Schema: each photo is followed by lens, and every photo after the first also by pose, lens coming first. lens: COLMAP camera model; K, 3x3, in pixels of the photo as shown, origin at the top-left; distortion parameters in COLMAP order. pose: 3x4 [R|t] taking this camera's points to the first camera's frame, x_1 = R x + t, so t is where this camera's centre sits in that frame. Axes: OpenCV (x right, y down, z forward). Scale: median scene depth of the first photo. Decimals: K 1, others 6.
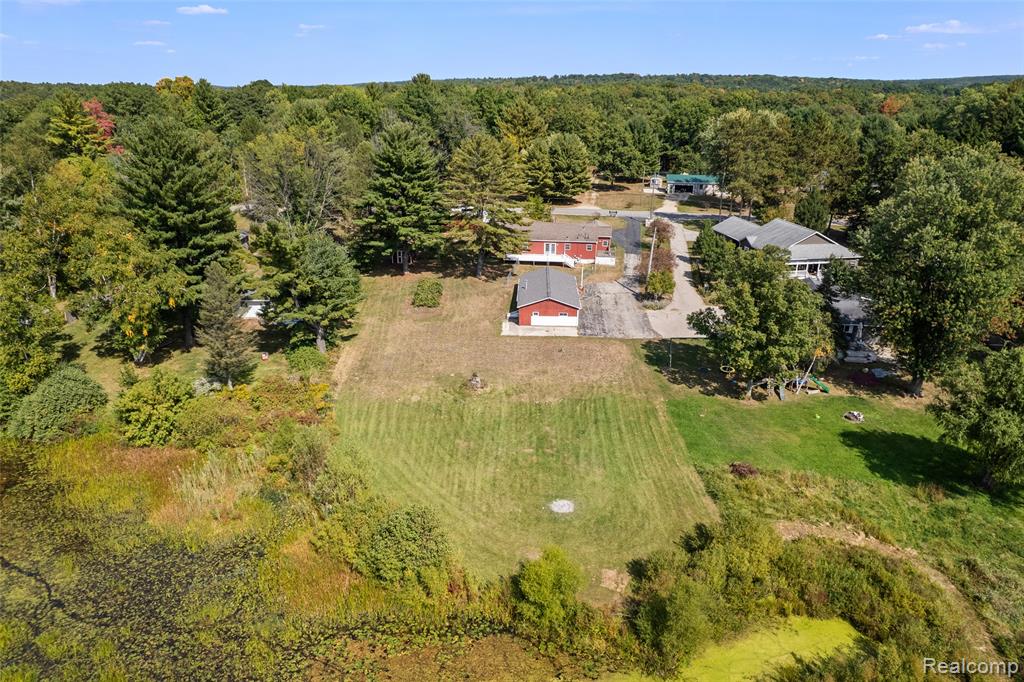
lens RADIAL K [[665.4, 0, 514.6], [0, 665.4, 337.3], [0, 0, 1]] dist [-0.076258, 0.068378]
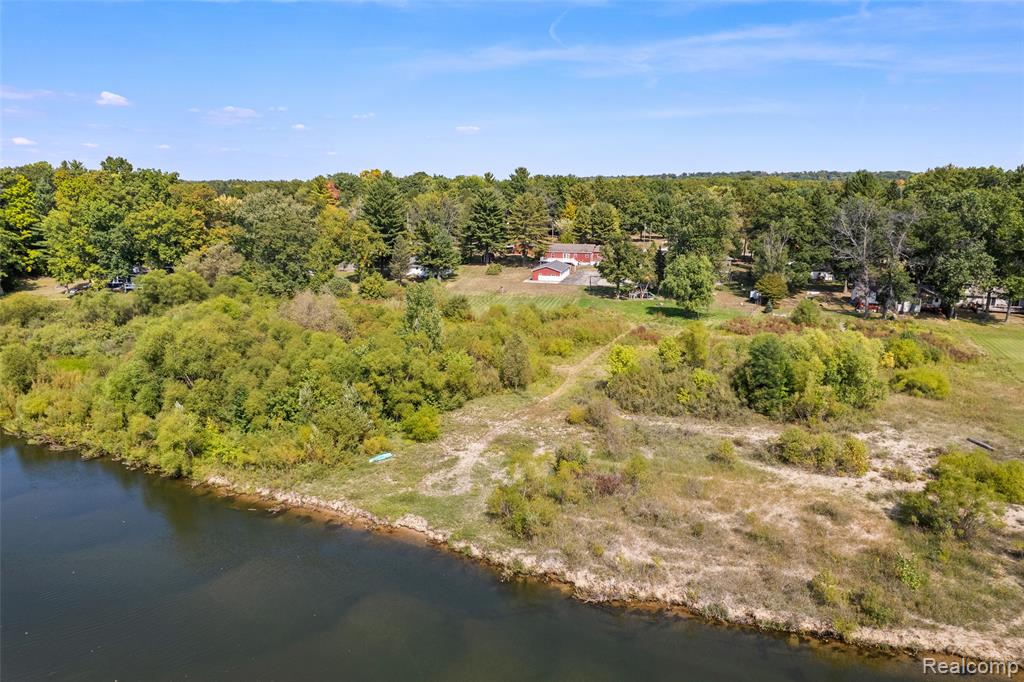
lens RADIAL K [[665.4, 0, 514.6], [0, 665.4, 337.3], [0, 0, 1]] dist [-0.076258, 0.068378]
pose [[0.979073, 0.042265, -0.199070, 0.334534], [-0.069082, 0.989136, -0.129757, 0.387013], [0.191423, 0.140794, 0.971357, -0.895851]]
